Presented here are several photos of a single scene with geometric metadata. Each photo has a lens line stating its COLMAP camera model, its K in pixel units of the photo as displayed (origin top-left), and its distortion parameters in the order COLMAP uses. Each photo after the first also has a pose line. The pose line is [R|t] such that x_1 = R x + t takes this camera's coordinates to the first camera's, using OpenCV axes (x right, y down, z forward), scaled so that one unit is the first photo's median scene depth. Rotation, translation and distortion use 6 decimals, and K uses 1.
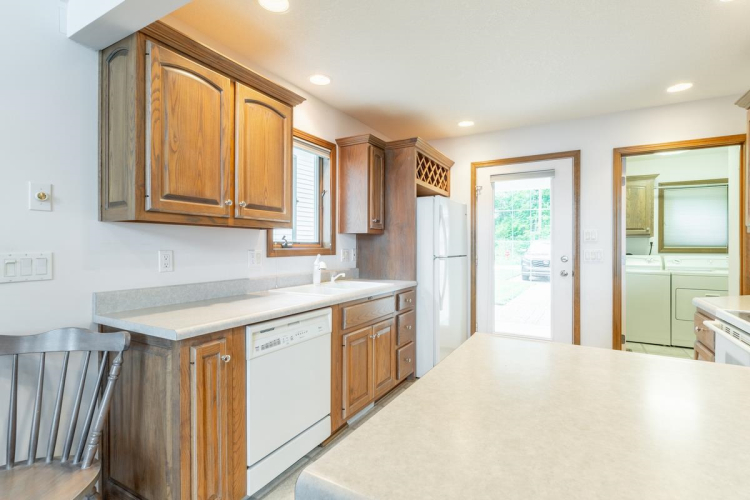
lens RADIAL K [[360.6, 0, 376.9], [0, 360.6, 248.7], [0, 0, 1]] dist [-0.001271, -0.000288]
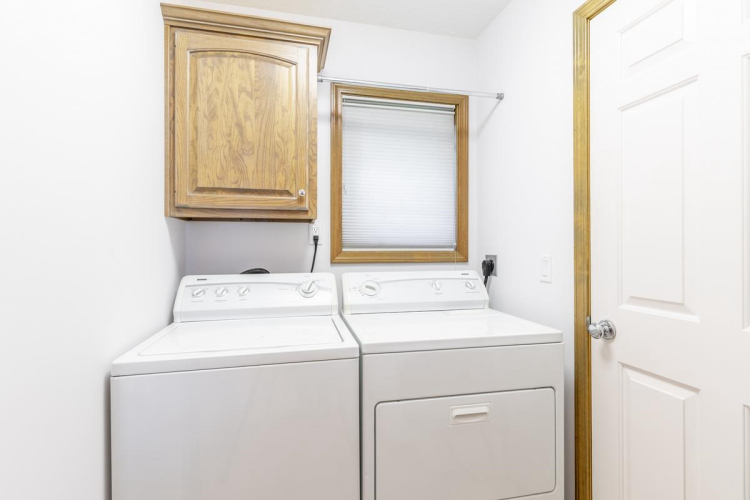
lens RADIAL K [[360.6, 0, 376.9], [0, 360.6, 248.7], [0, 0, 1]] dist [-0.001271, -0.000288]
pose [[0.730645, -0.001366, 0.682756, 0.819064], [0.006766, 0.999963, -0.005240, -0.004190], [-0.682724, 0.008448, 0.730627, 1.013833]]
